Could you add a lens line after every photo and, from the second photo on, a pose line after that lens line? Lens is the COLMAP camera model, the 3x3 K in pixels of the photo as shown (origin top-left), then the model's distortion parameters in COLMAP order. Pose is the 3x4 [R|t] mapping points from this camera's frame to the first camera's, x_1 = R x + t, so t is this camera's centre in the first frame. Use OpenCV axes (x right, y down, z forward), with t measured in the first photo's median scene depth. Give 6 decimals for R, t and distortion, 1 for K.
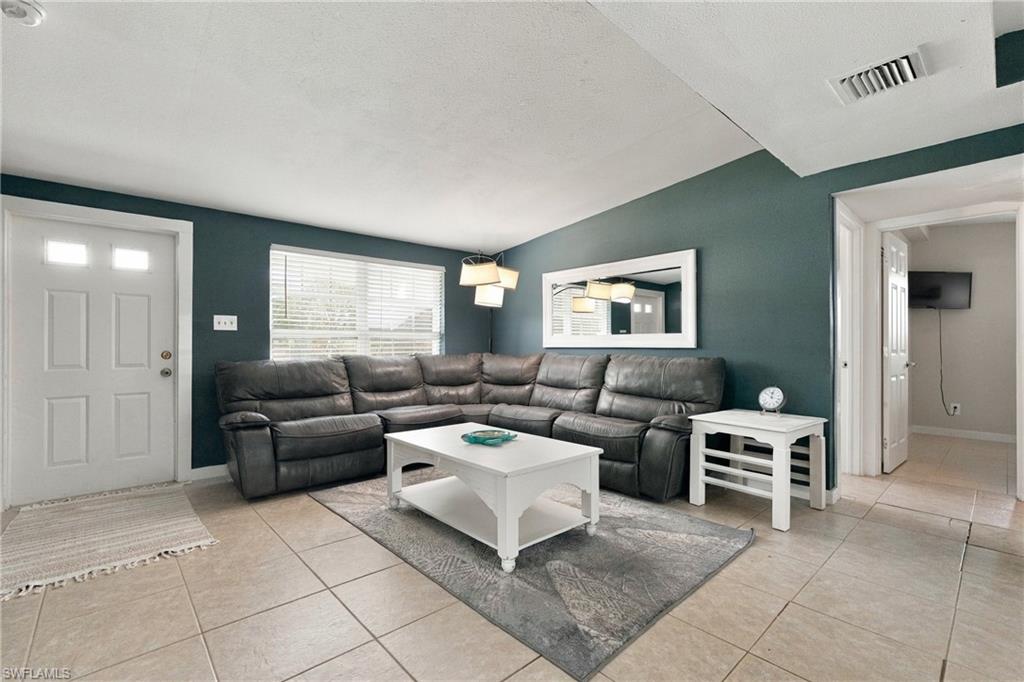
lens RADIAL K [[455.3, 0, 529.4], [0, 455.3, 339.1], [0, 0, 1]] dist [-0.020447, -0.000097]
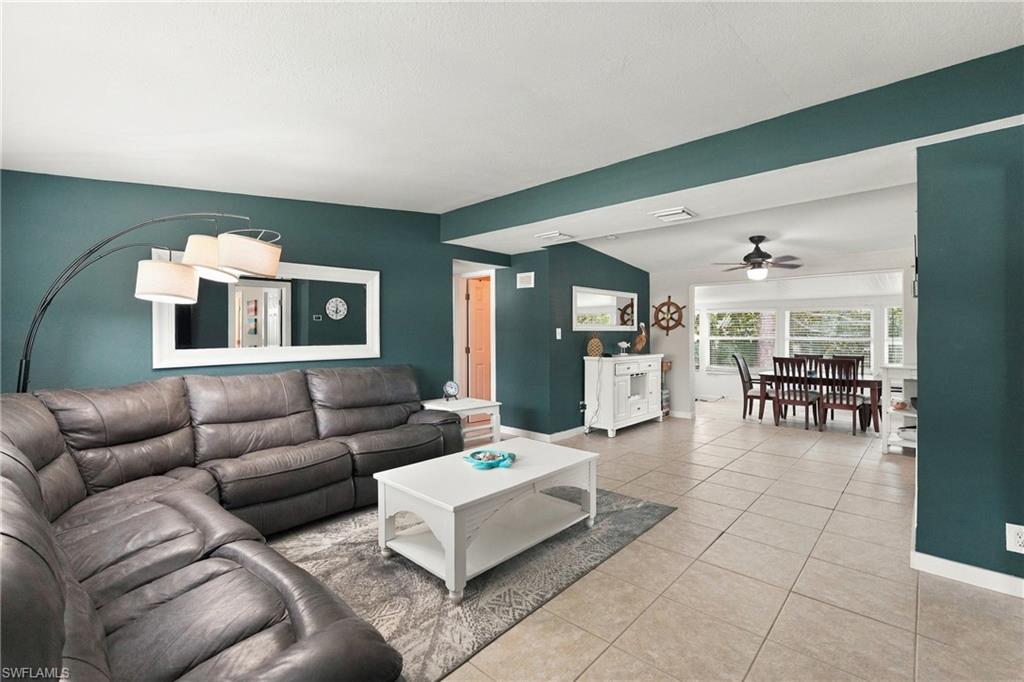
lens RADIAL K [[455.3, 0, 529.4], [0, 455.3, 339.1], [0, 0, 1]] dist [-0.020447, -0.000097]
pose [[-0.091893, -0.010868, 0.995710, -0.877021], [-0.006366, 0.999926, 0.010326, -0.044953], [-0.995748, -0.005390, -0.091956, 0.825755]]
